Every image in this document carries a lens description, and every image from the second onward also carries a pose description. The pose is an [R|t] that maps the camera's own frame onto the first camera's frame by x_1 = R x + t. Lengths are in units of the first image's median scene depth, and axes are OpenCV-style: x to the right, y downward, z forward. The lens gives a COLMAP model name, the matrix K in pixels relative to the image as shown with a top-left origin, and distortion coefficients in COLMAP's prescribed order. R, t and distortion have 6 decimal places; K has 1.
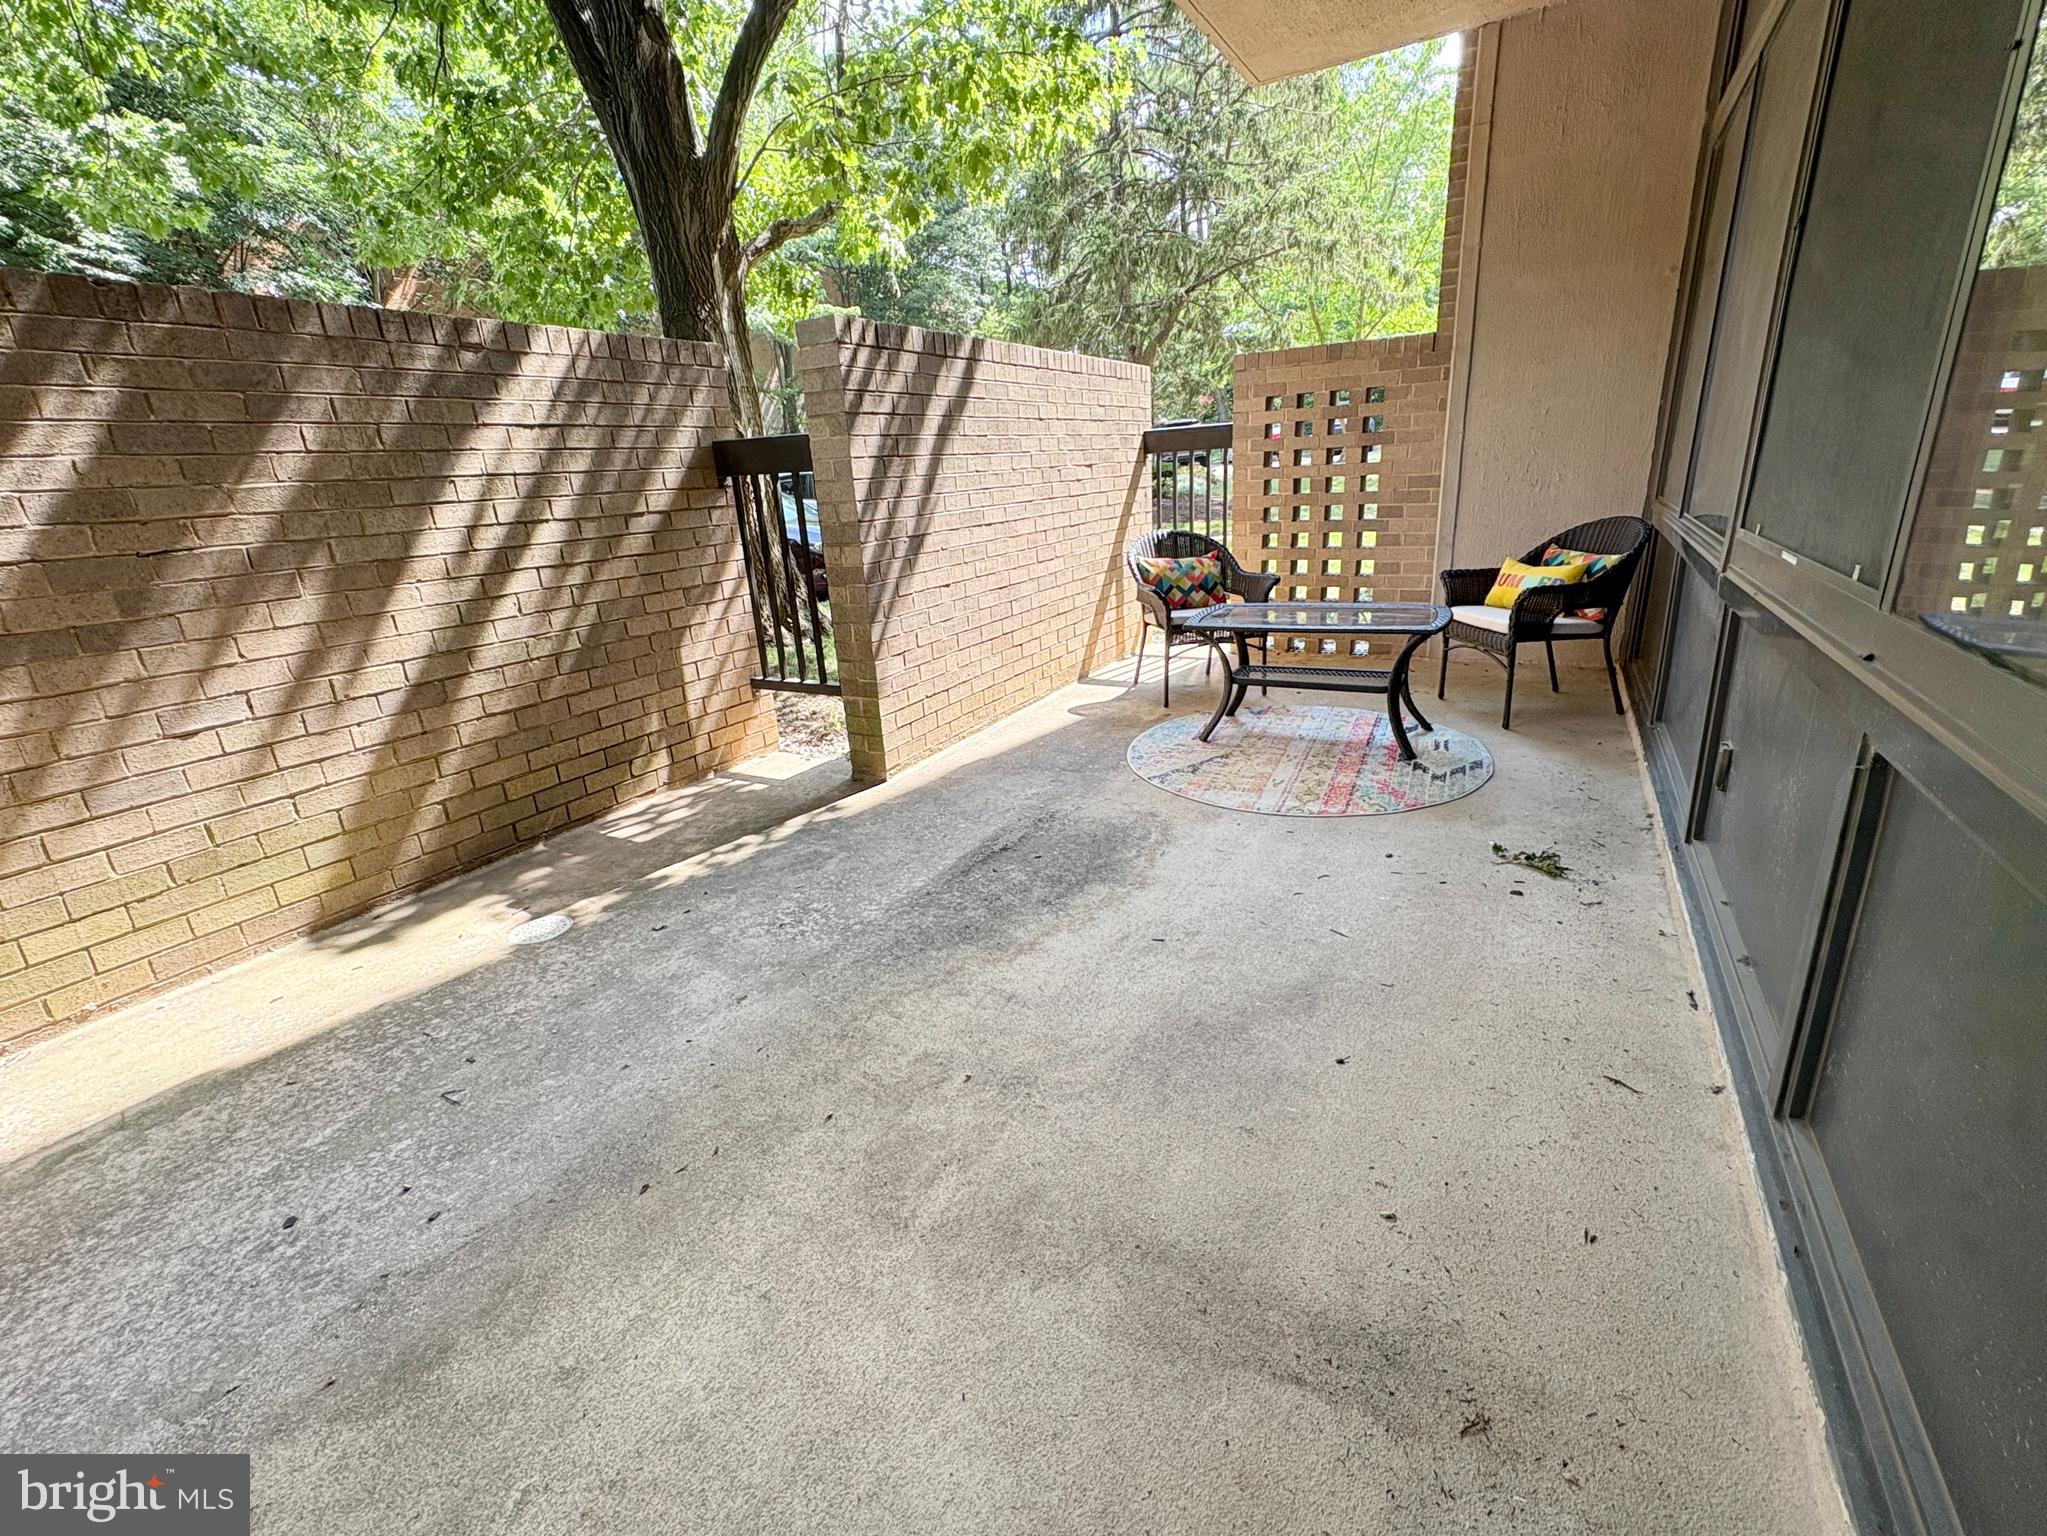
lens RADIAL K [[890.4, 0, 1023.5], [0, 890.4, 768.0], [0, 0, 1]] dist [-0.000803, 0.000102]
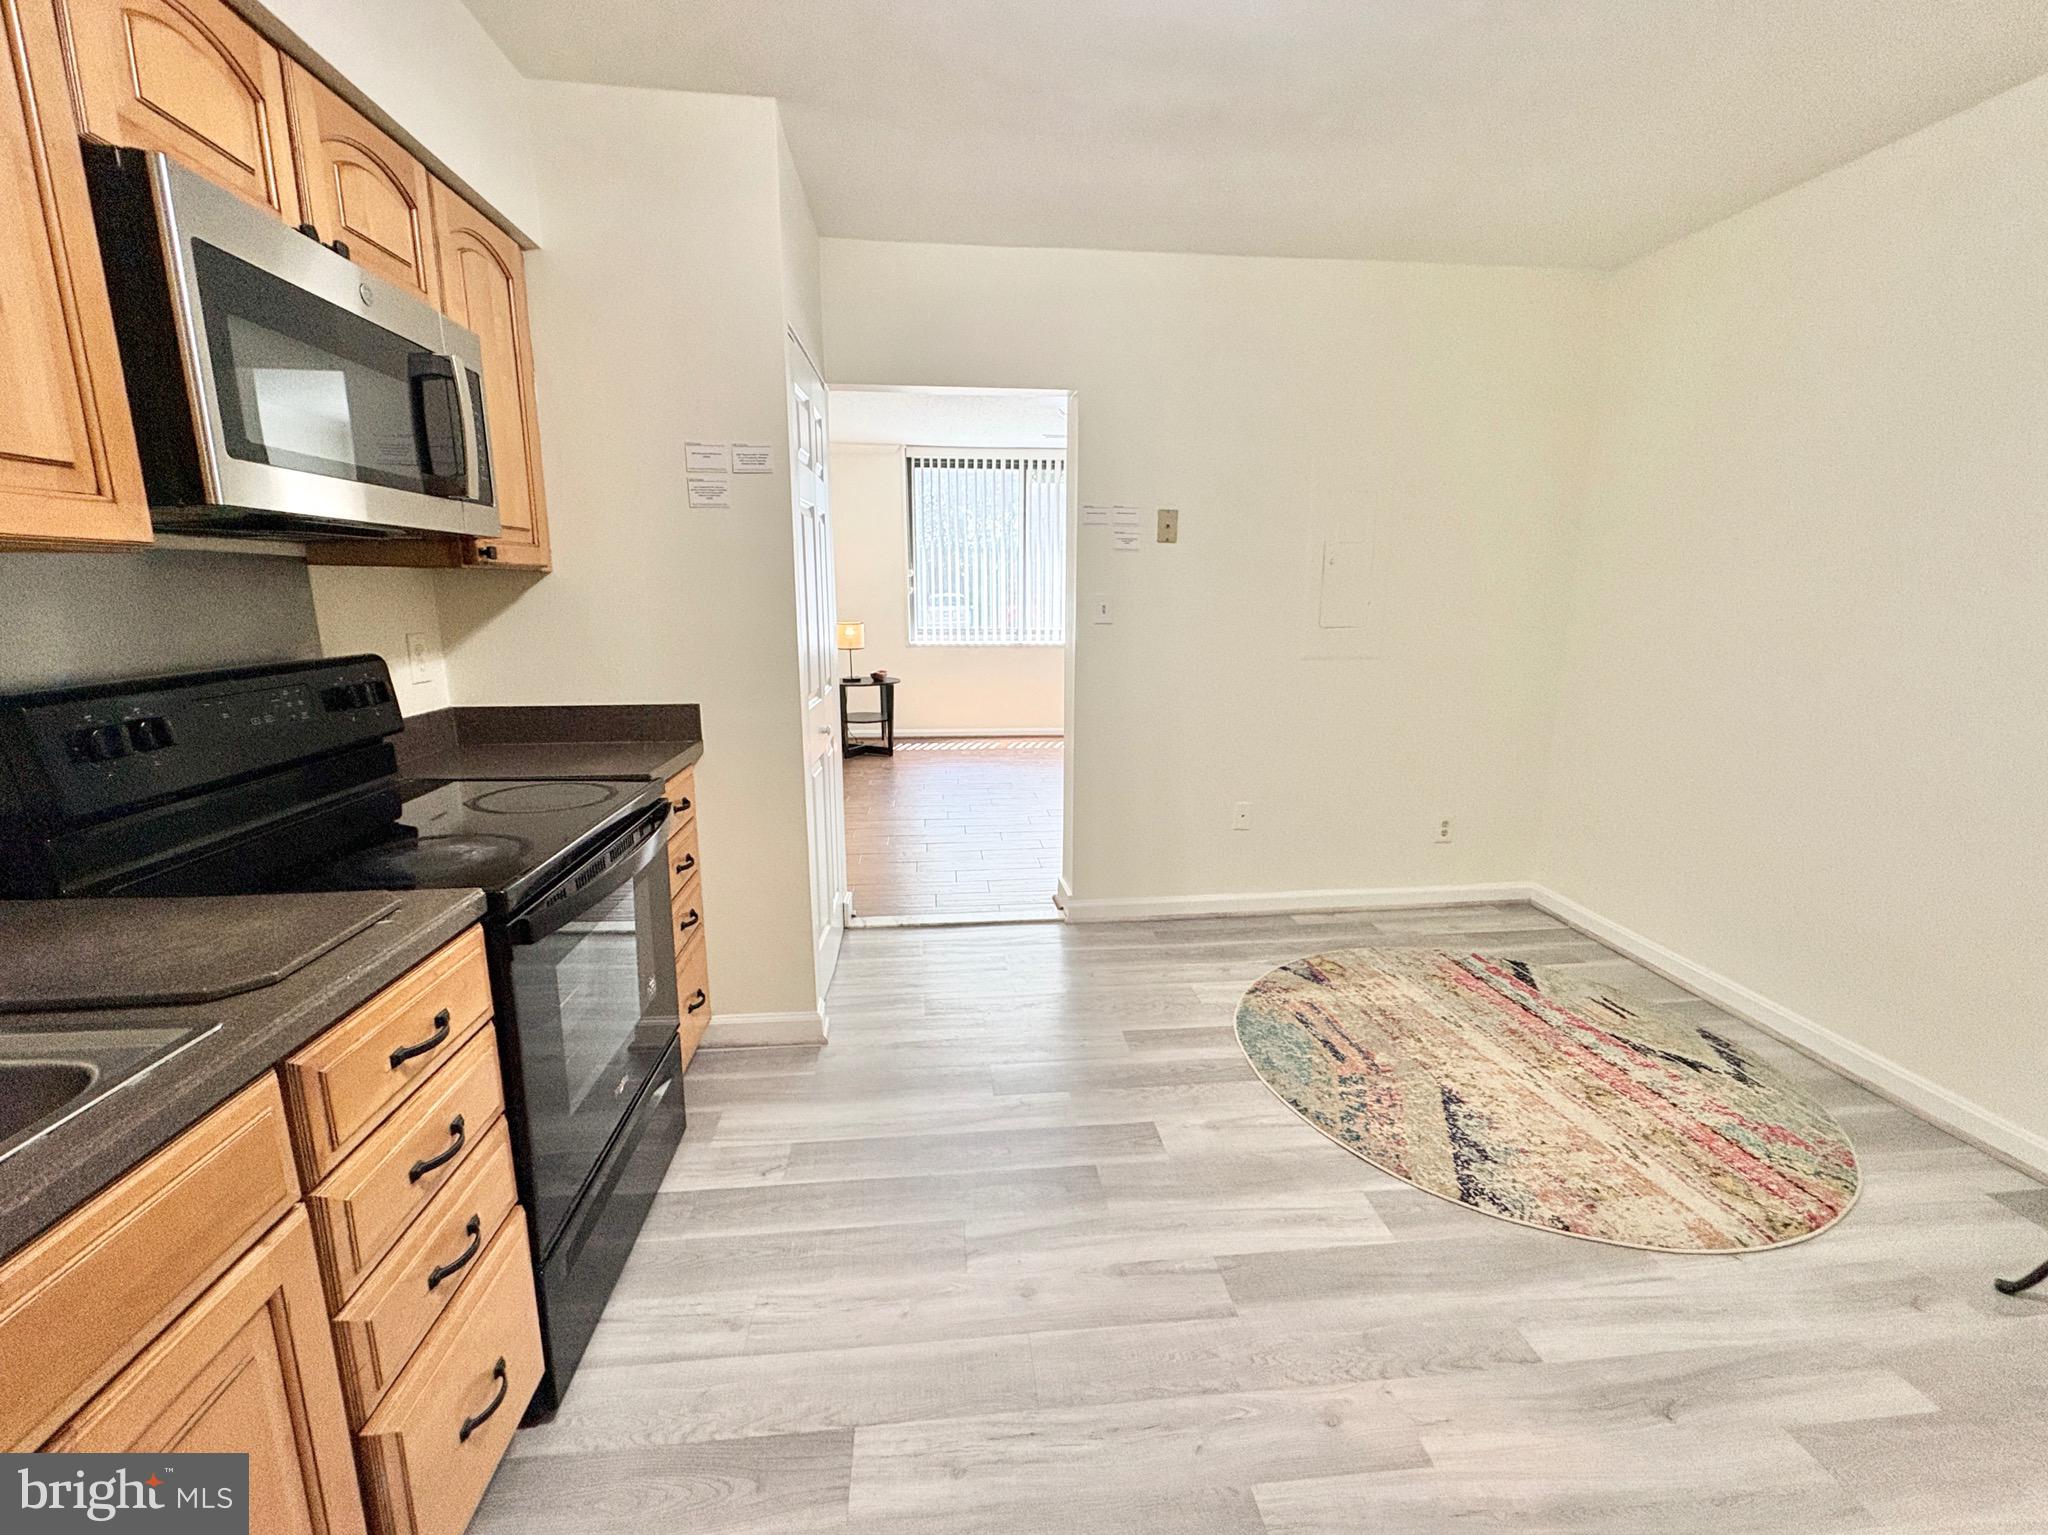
lens RADIAL K [[850.4, 0, 1022.9], [0, 850.4, 765.1], [0, 0, 1]] dist [-0.001074, 0.000092]
pose [[0.812066, -0.057323, 0.580744, -0.369488], [0.136096, 0.986326, -0.092949, -0.242731], [-0.567474, 0.154517, 0.808763, 0.701636]]
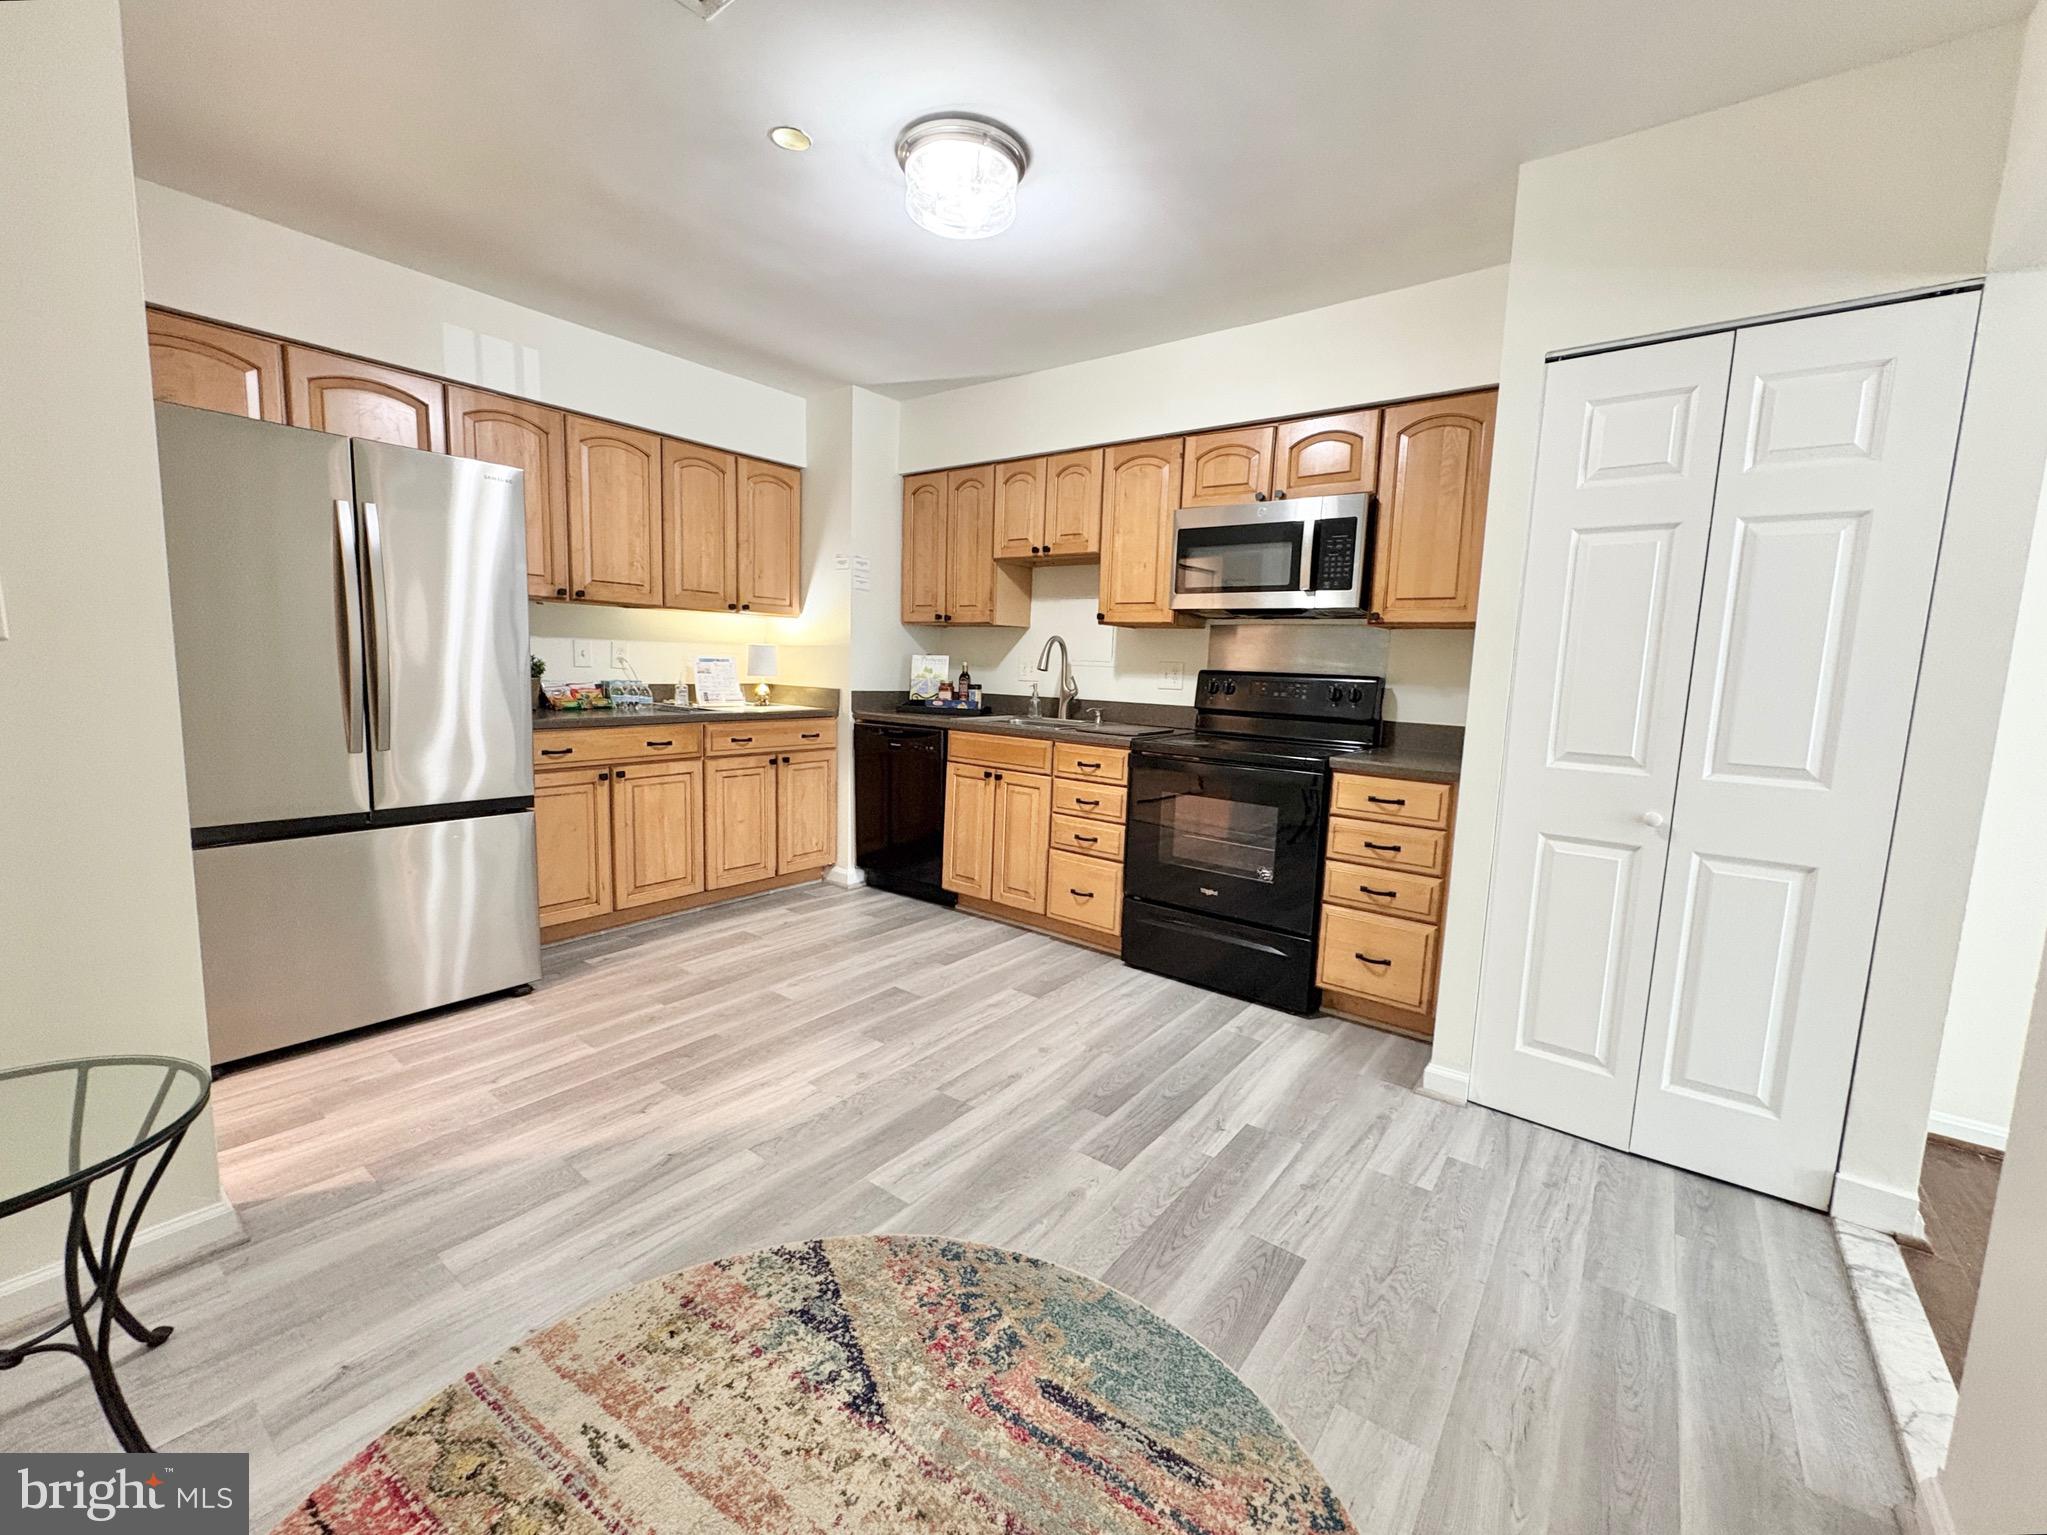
lens RADIAL K [[831.4, 0, 1023.3], [0, 831.4, 764.8], [0, 0, 1]] dist [-0.000621, -0.000002]
pose [[-0.137671, 0.174323, -0.975017, 0.542533], [-0.341368, 0.915727, 0.211924, -0.377734], [0.929793, 0.362015, -0.066561, 1.056271]]
